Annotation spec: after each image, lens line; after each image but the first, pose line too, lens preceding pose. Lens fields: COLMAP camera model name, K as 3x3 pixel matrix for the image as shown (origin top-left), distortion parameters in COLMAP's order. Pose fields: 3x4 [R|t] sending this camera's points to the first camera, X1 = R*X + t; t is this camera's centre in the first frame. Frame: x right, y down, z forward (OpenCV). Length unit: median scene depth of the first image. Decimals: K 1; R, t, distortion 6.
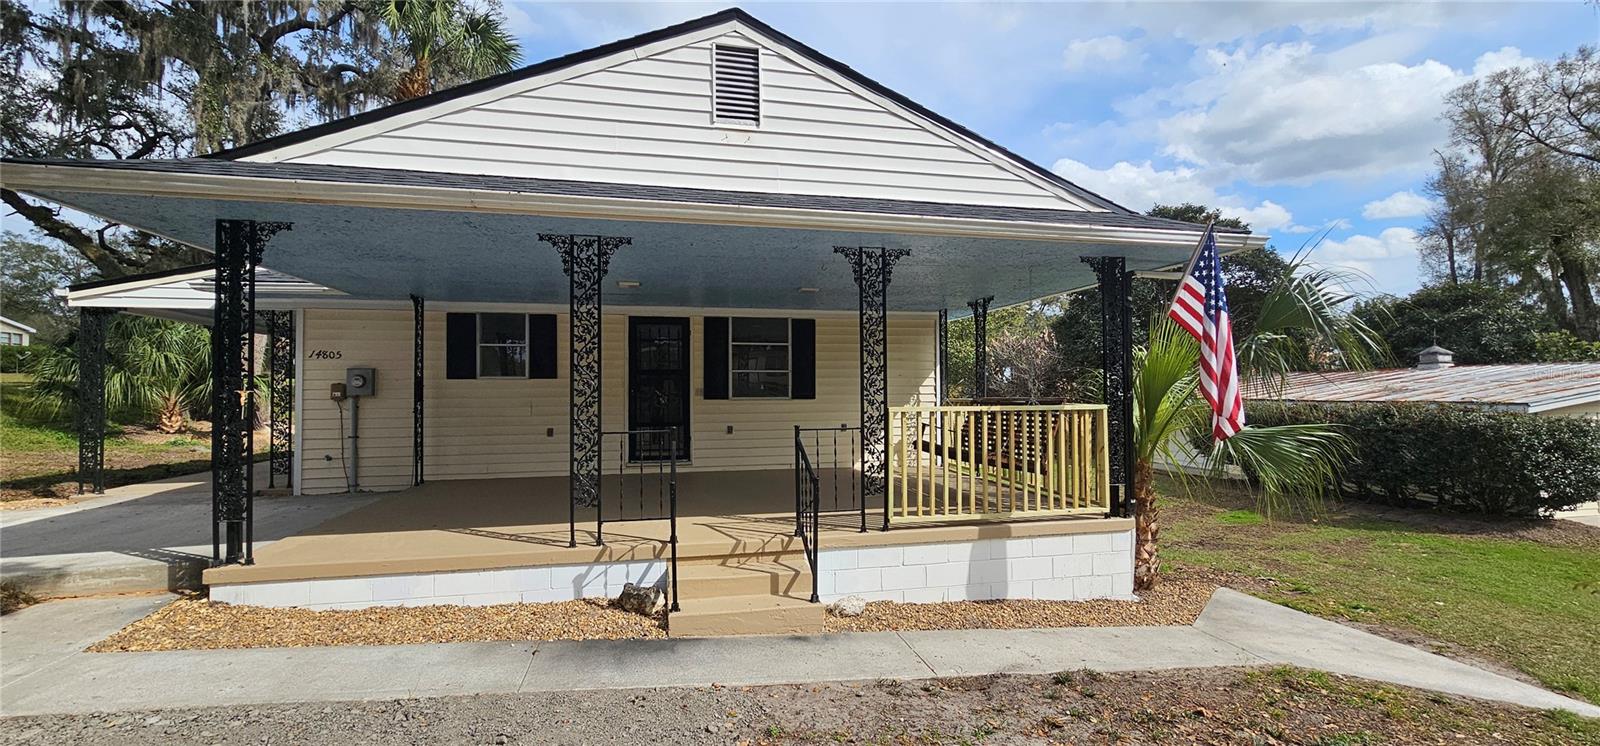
lens RADIAL K [[655.8, 0, 799.8], [0, 655.8, 375.1], [0, 0, 1]] dist [-0.002028, -0.001728]
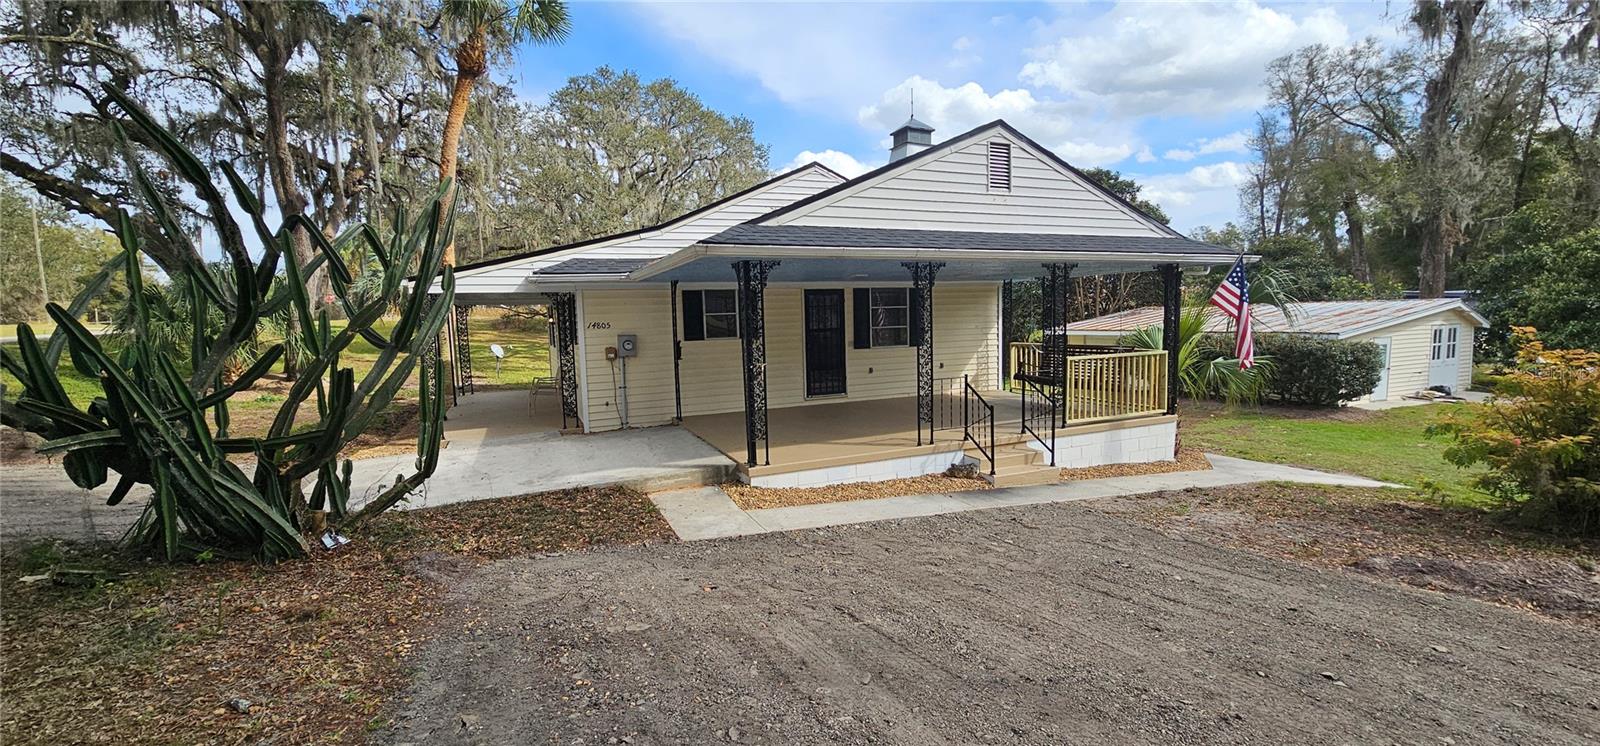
lens RADIAL K [[655.8, 0, 799.2], [0, 655.8, 378.5], [0, 0, 1]] dist [-0.002028, -0.001728]
pose [[0.980558, -0.039651, 0.192183, -0.591365], [0.017044, 0.992881, 0.117886, -0.074056], [-0.195489, -0.112318, 0.974253, -0.363467]]
